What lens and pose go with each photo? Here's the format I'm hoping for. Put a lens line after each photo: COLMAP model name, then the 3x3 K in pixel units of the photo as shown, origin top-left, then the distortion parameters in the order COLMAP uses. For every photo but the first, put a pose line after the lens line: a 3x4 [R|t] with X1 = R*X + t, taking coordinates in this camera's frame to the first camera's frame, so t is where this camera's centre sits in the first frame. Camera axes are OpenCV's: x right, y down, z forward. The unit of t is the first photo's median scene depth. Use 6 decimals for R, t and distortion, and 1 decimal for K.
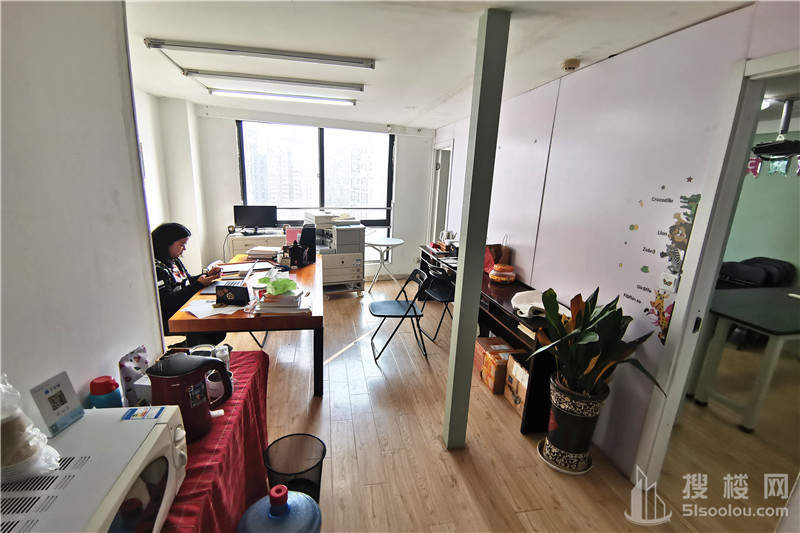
lens RADIAL K [[370.8, 0, 400.0], [0, 370.8, 266.5], [0, 0, 1]] dist [-0.002193, -0.000760]
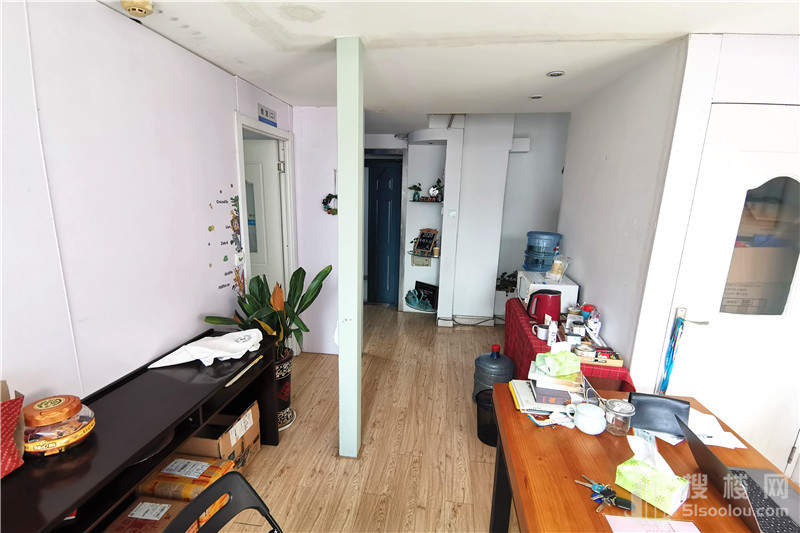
lens RADIAL K [[370.8, 0, 400.0], [0, 370.8, 266.5], [0, 0, 1]] dist [-0.002193, -0.000760]
pose [[-0.941768, -0.137723, 0.306767, -0.258471], [0.001134, 0.910974, 0.412463, -0.466489], [-0.336262, 0.388792, -0.857770, 1.838315]]
